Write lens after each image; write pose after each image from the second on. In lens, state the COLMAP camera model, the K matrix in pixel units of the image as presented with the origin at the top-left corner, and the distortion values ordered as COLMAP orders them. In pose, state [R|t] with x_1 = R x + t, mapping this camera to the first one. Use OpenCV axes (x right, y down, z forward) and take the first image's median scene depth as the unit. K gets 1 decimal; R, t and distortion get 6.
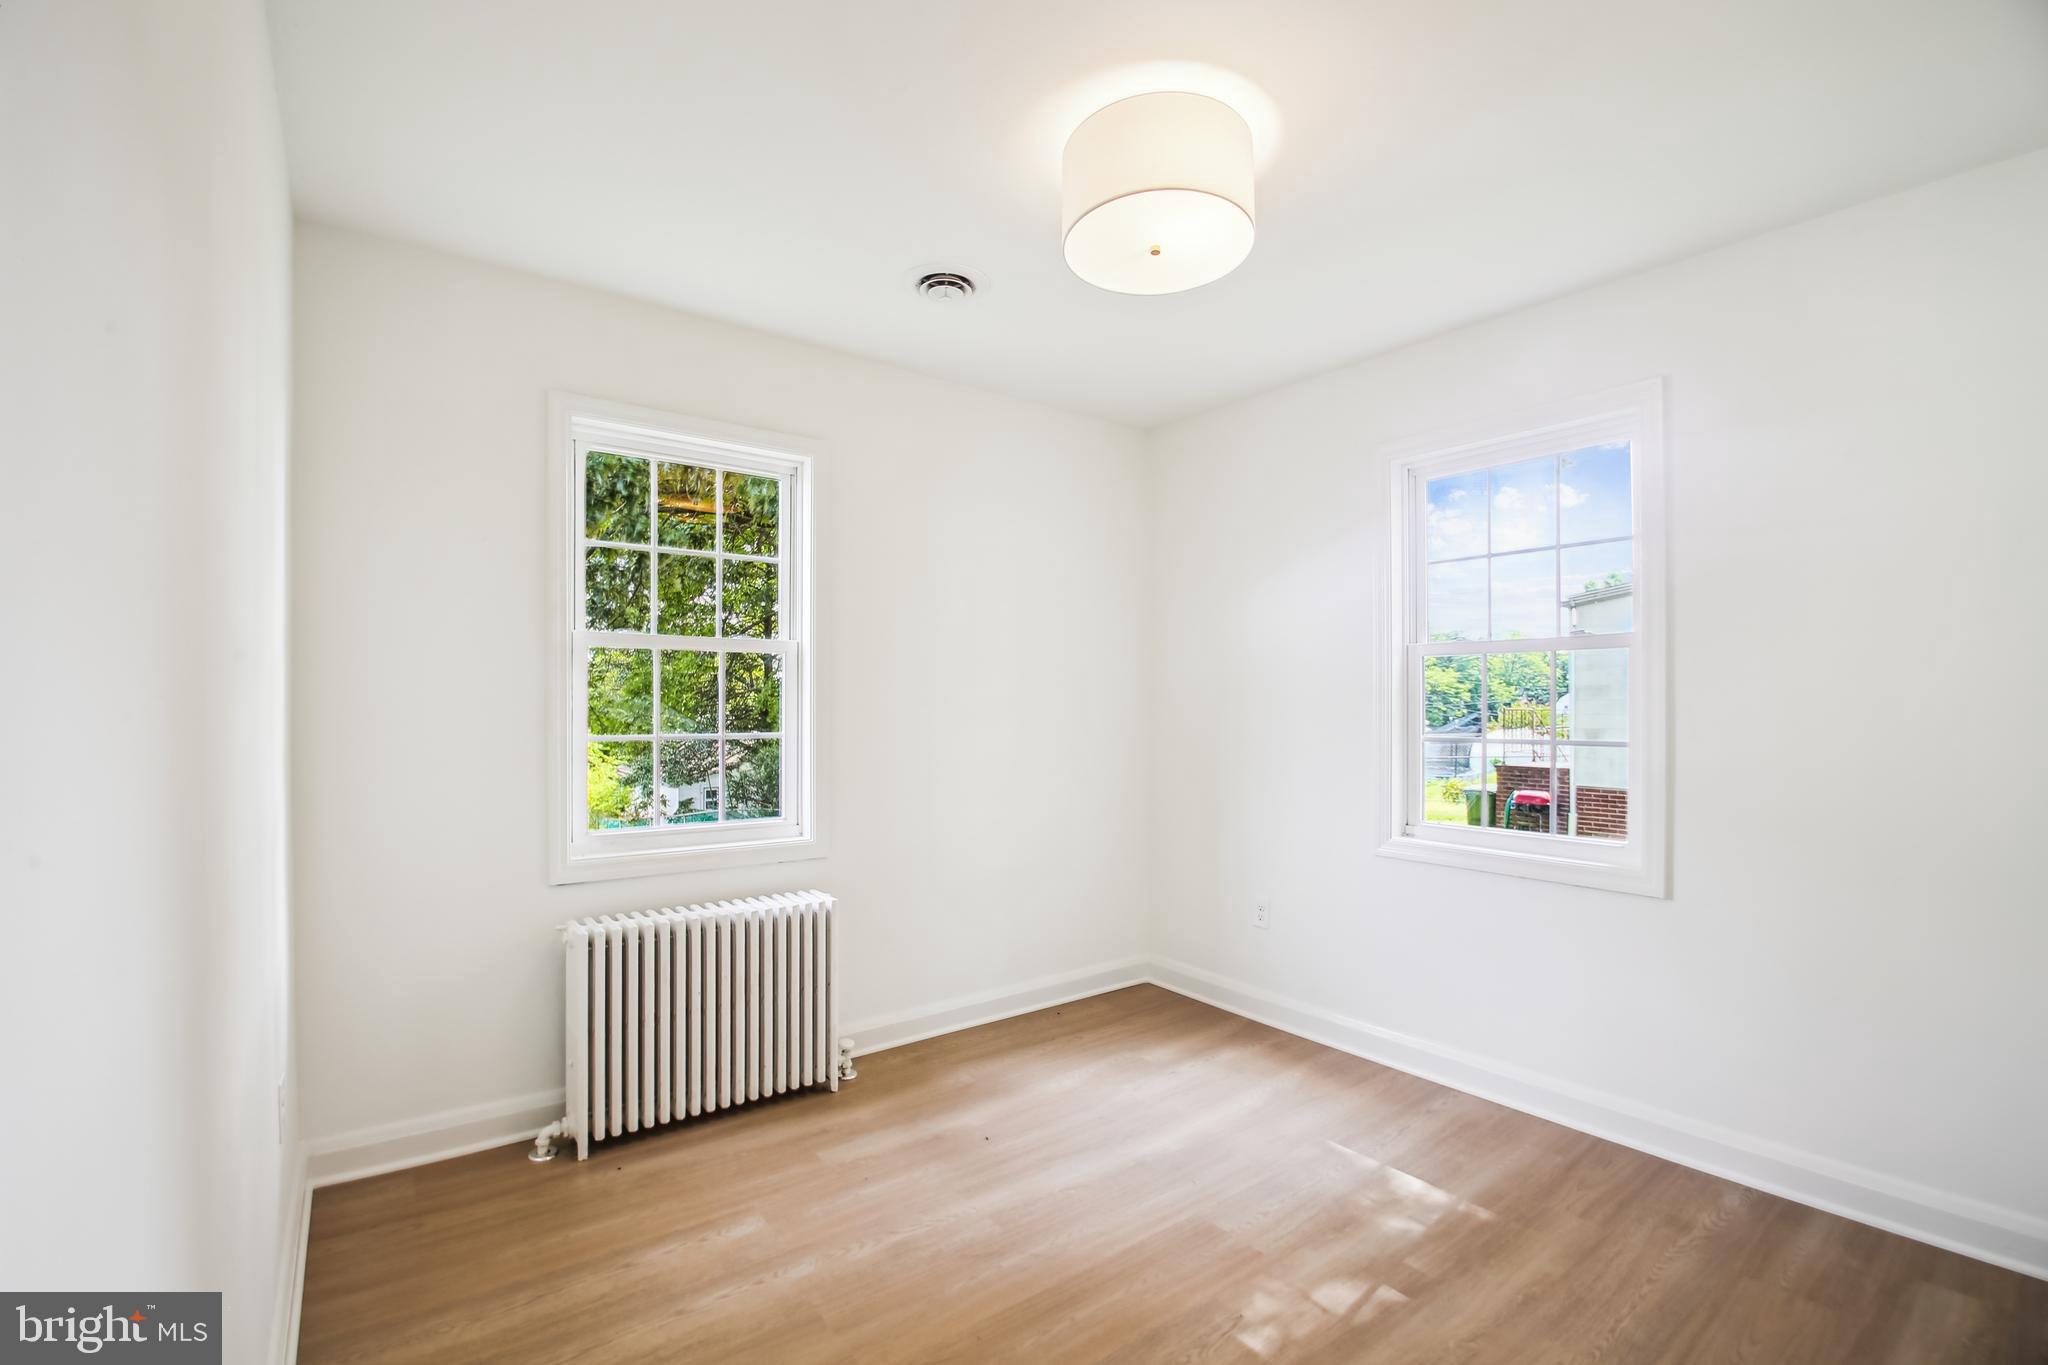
lens RADIAL K [[861.5, 0, 1006.0], [0, 861.5, 702.2], [0, 0, 1]] dist [-0.009995, -0.005063]
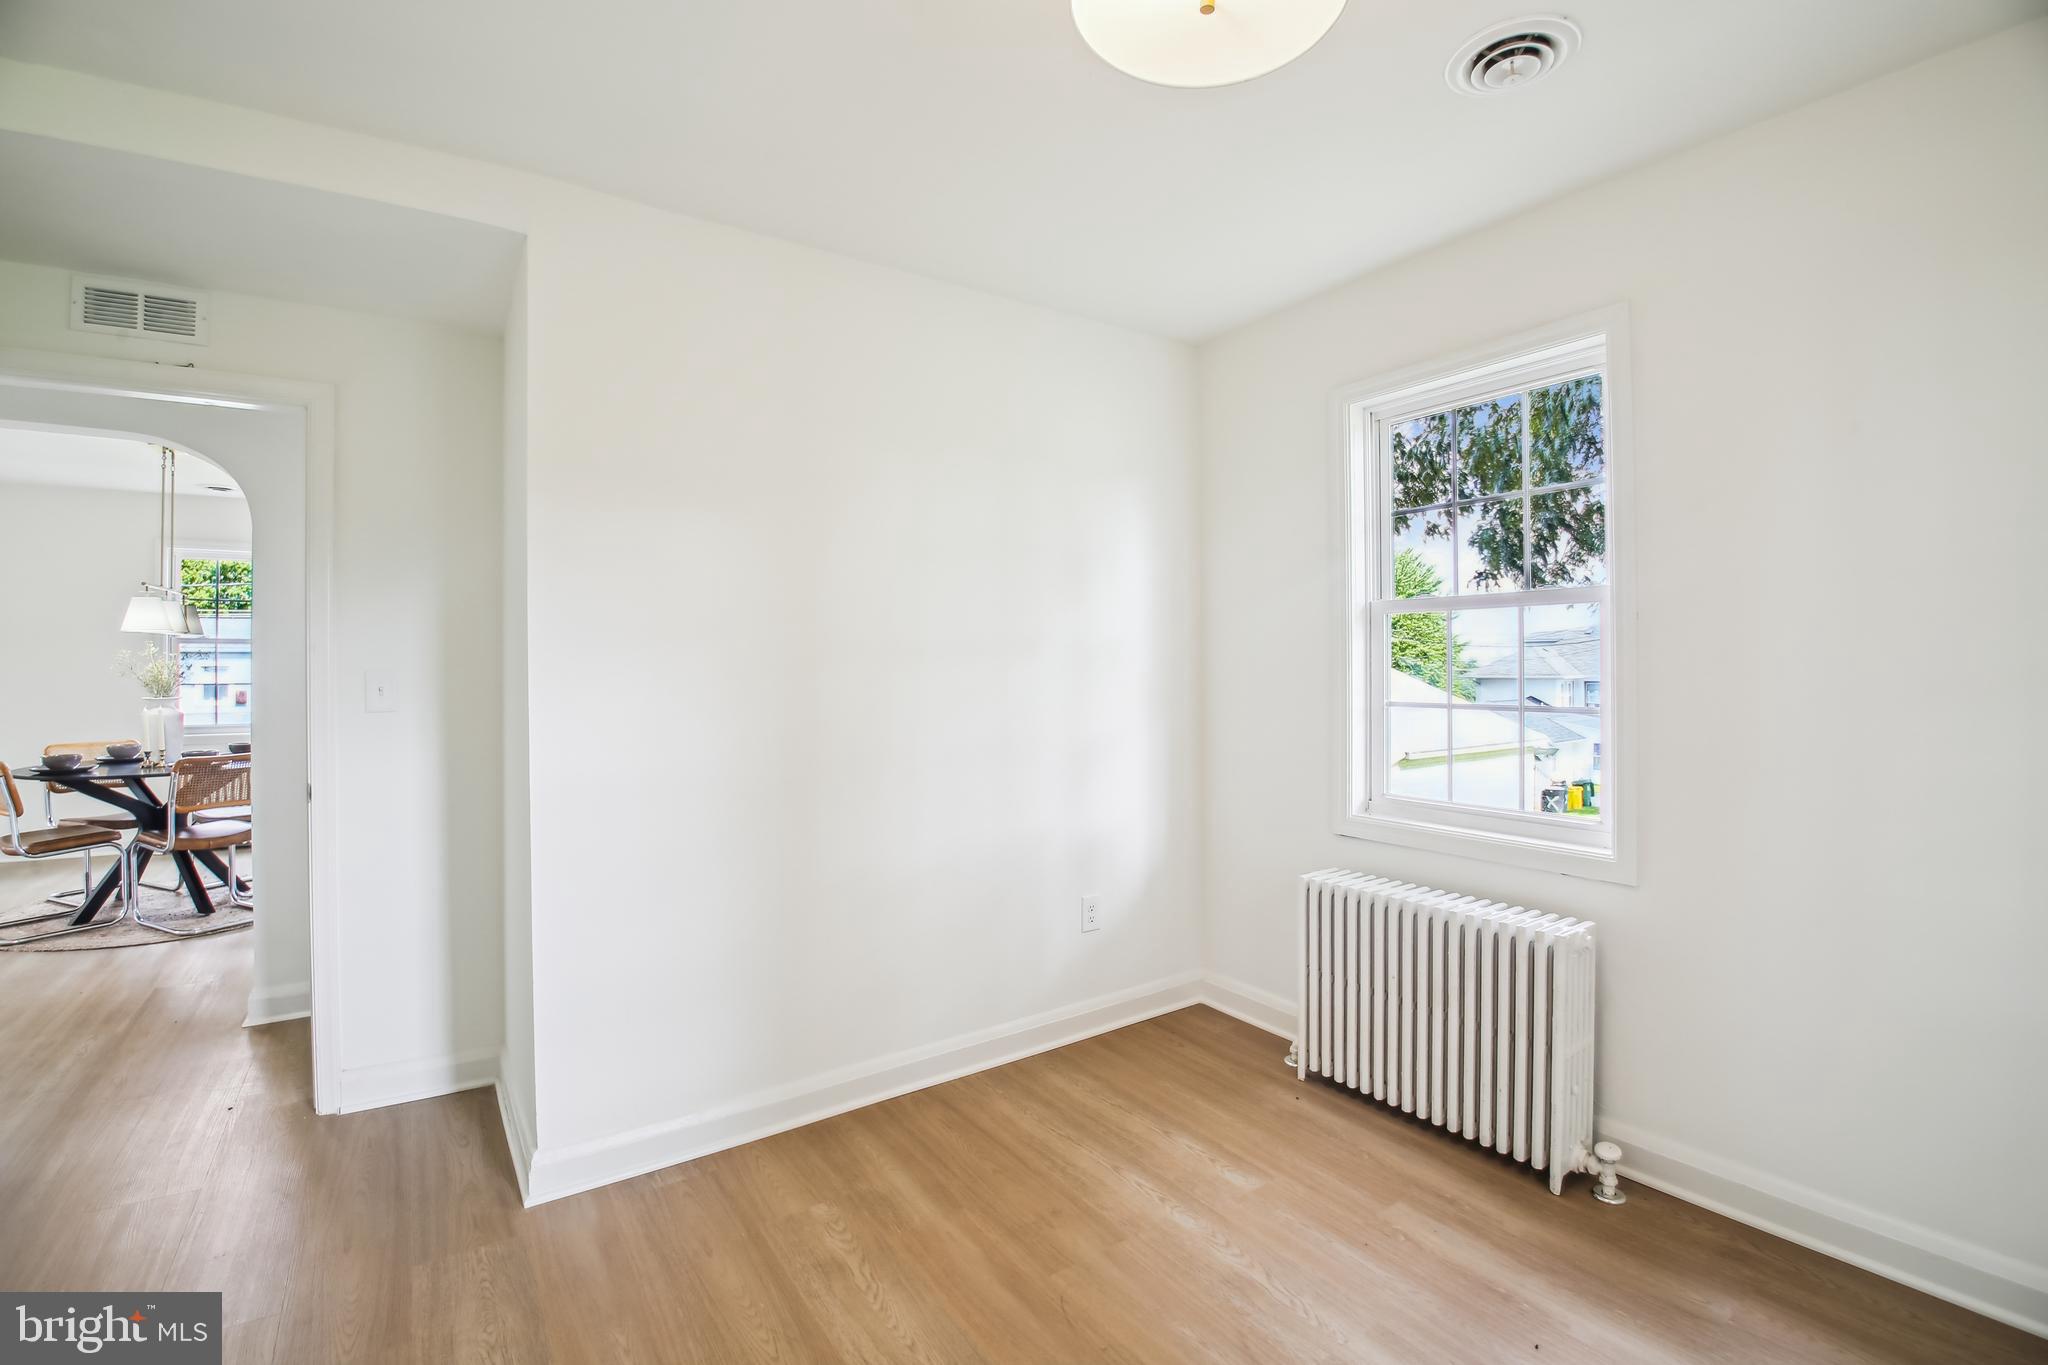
lens RADIAL K [[861.5, 0, 1021.2], [0, 861.5, 673.7], [0, 0, 1]] dist [-0.009995, -0.005063]
pose [[0.005353, -0.004697, -0.999975, 0.703092], [0.008898, 0.999950, -0.004650, 0.005946], [0.999946, -0.008873, 0.005395, 0.707761]]
